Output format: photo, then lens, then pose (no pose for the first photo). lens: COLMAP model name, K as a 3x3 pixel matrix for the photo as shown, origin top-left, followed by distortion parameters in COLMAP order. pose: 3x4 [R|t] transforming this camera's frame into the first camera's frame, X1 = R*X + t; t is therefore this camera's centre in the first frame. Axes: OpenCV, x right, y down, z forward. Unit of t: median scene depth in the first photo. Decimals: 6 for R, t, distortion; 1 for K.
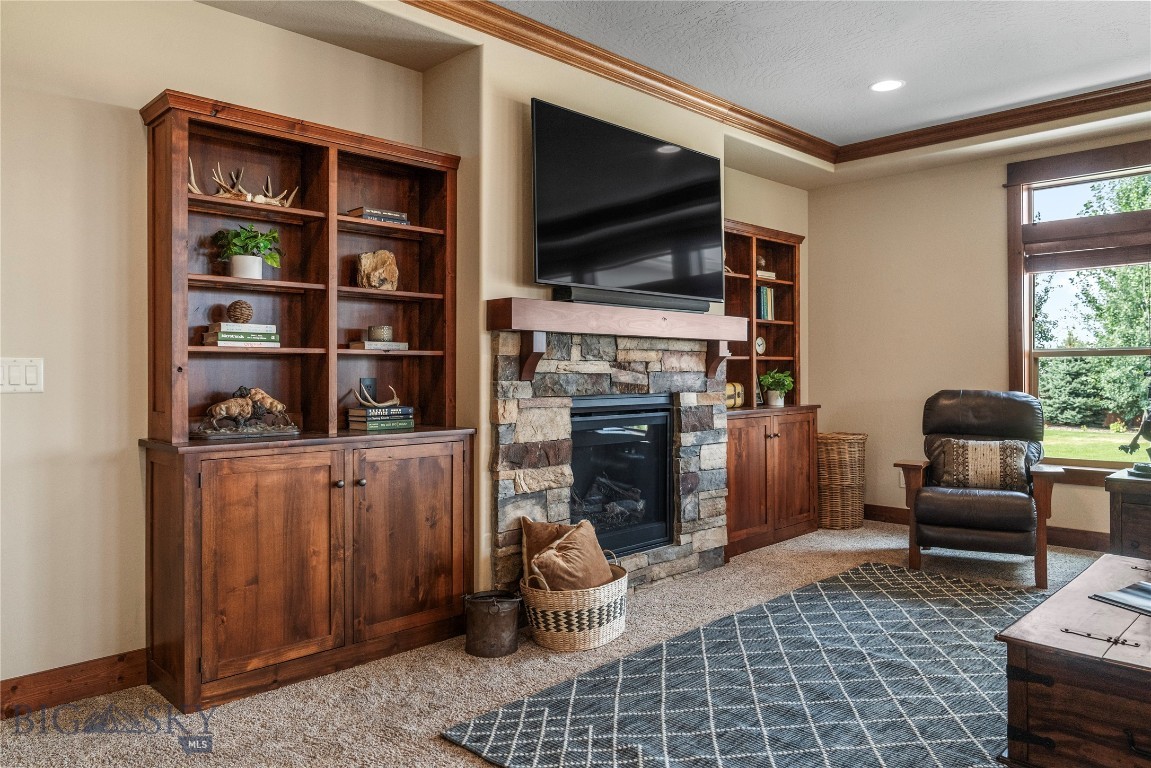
lens RADIAL K [[794.2, 0, 556.5], [0, 794.2, 380.9], [0, 0, 1]] dist [-0.007869, -0.001522]
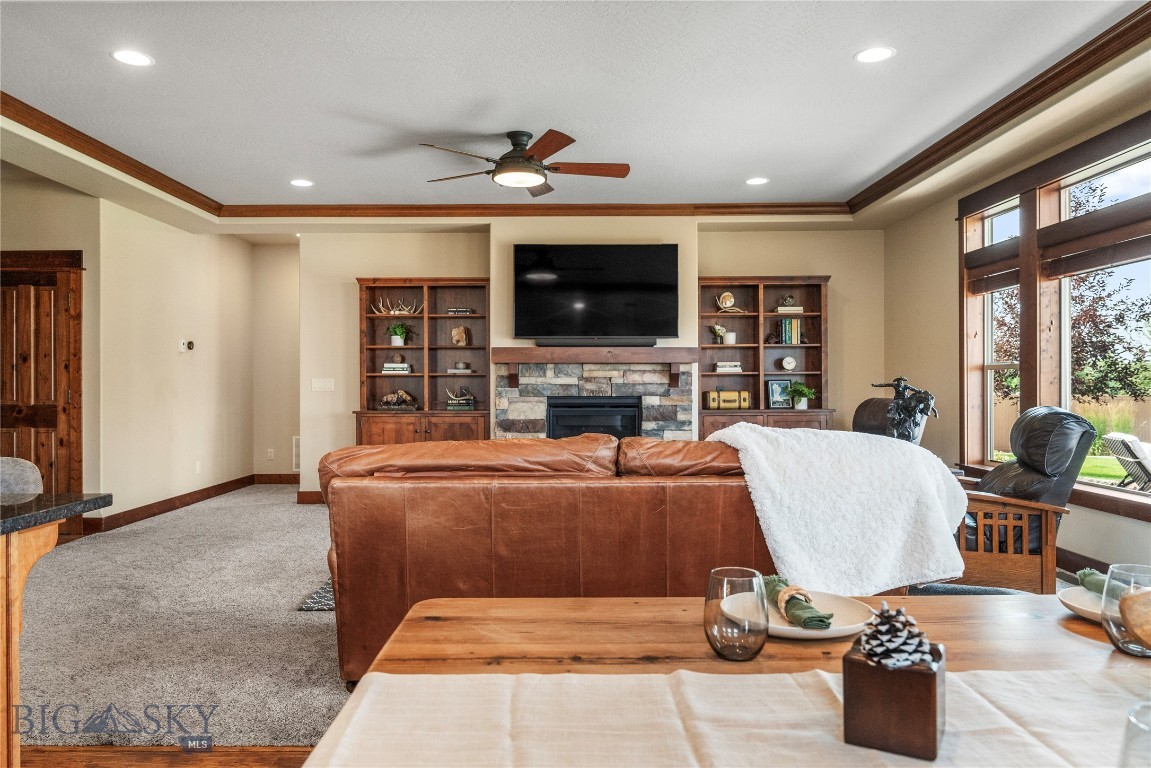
lens RADIAL K [[799.8, 0, 573.9], [0, 799.8, 403.1], [0, 0, 1]] dist [-0.004606, 0.001774]
pose [[0.712358, 0.015325, -0.701649, 1.385569], [-0.007736, 0.999872, 0.013985, 0.008237], [0.701774, -0.004535, 0.712386, -0.293143]]
